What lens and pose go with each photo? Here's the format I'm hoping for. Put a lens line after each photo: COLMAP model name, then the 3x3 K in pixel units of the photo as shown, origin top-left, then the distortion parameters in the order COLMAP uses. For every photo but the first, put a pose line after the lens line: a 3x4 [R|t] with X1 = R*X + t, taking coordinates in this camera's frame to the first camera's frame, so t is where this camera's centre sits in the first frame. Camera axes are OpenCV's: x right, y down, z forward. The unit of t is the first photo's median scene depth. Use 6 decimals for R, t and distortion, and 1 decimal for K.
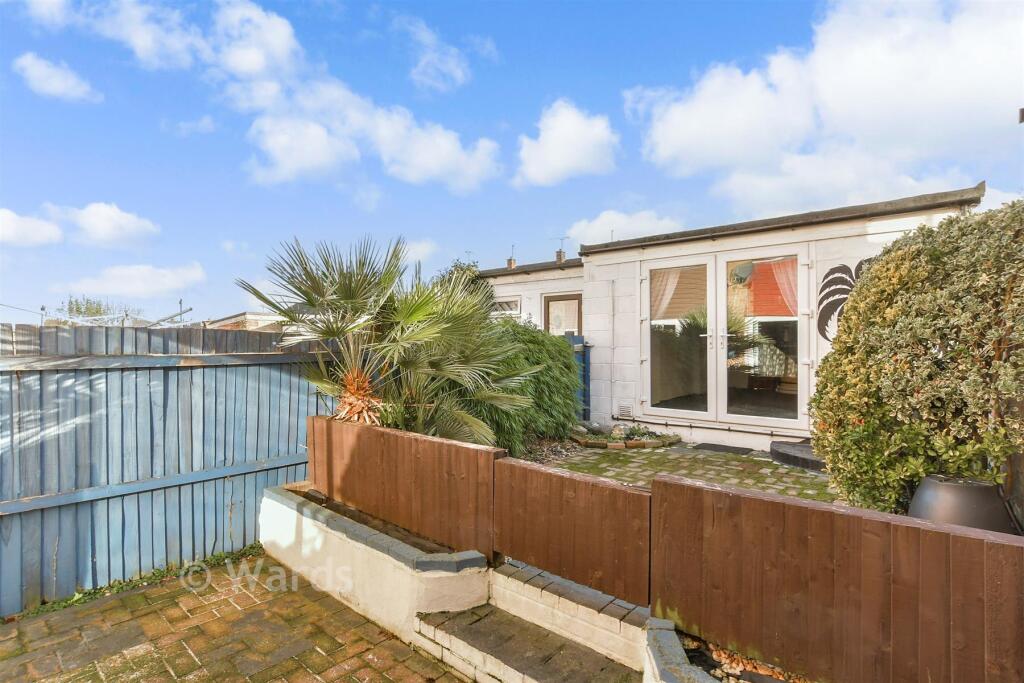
lens RADIAL K [[501.4, 0, 512.0], [0, 501.4, 341.5], [0, 0, 1]] dist [0.000814, 0.000141]
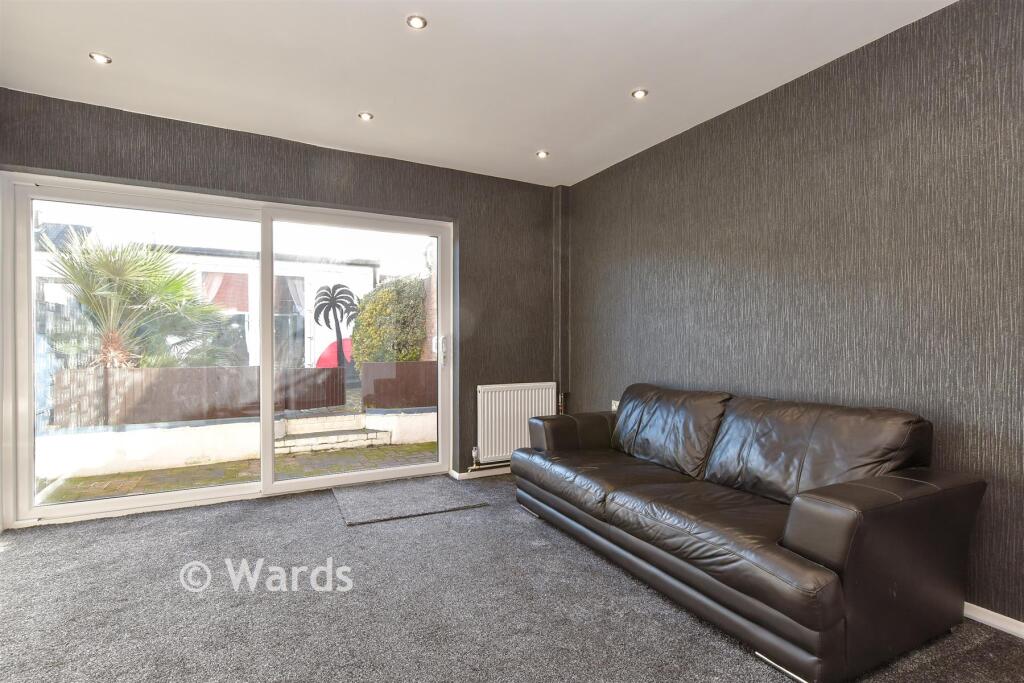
lens RADIAL K [[501.4, 0, 512.0], [0, 501.4, 341.5], [0, 0, 1]] dist [0.000814, 0.000141]
pose [[0.352229, -0.001281, 0.935913, -0.907038], [0.004067, 0.999992, -0.000162, 0.064934], [-0.935905, 0.003864, 0.352231, -0.352583]]
